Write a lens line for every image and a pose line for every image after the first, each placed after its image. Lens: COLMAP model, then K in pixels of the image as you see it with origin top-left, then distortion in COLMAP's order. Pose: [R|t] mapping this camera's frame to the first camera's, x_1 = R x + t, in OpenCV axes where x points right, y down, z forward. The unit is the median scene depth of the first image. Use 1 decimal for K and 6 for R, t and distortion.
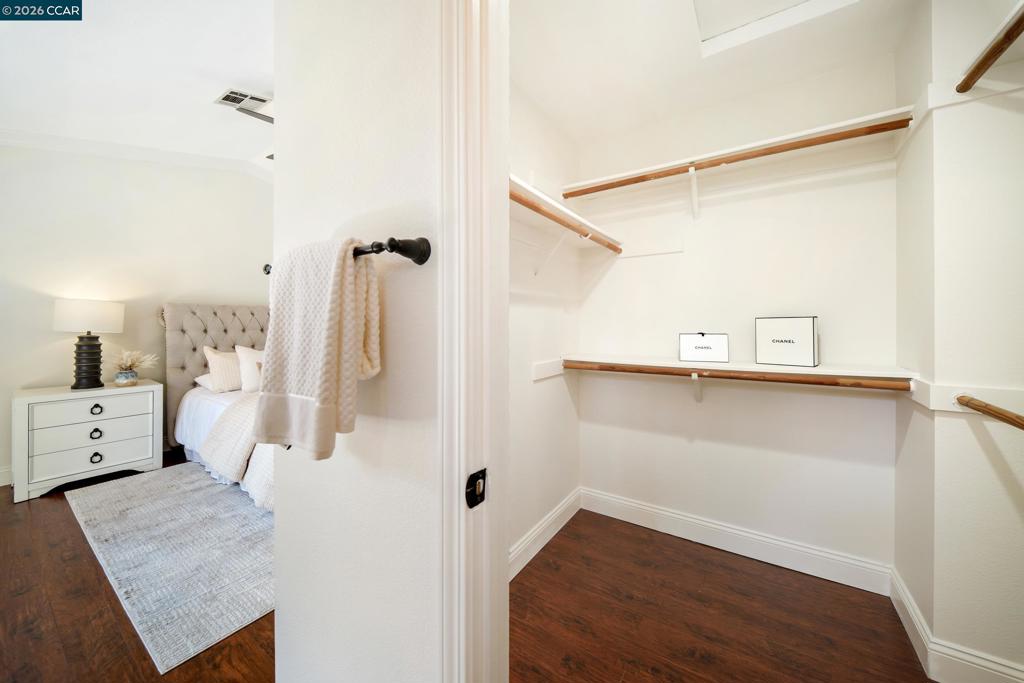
lens RADIAL K [[359.6, 0, 506.3], [0, 359.6, 334.8], [0, 0, 1]] dist [-0.001532, -0.000199]
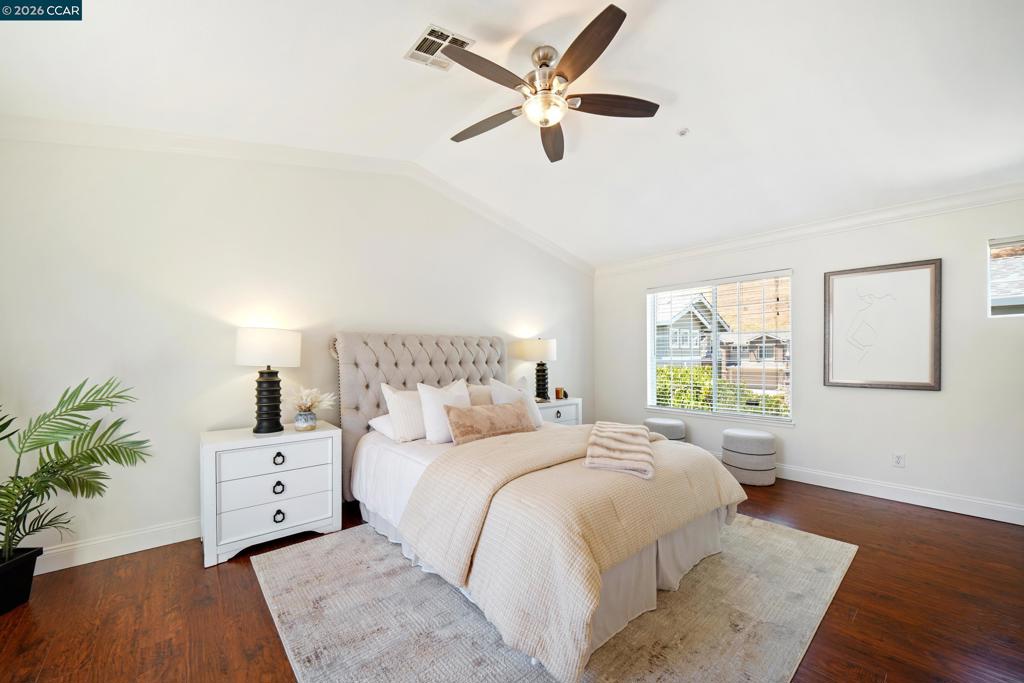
lens RADIAL K [[375.4, 0, 513.9], [0, 375.4, 372.2], [0, 0, 1]] dist [0.000234, -0.000115]
pose [[0.971458, 0.002447, -0.237200, -0.382016], [0.001451, 0.999867, 0.016256, -0.007343], [0.237208, -0.016136, 0.971325, 0.268062]]
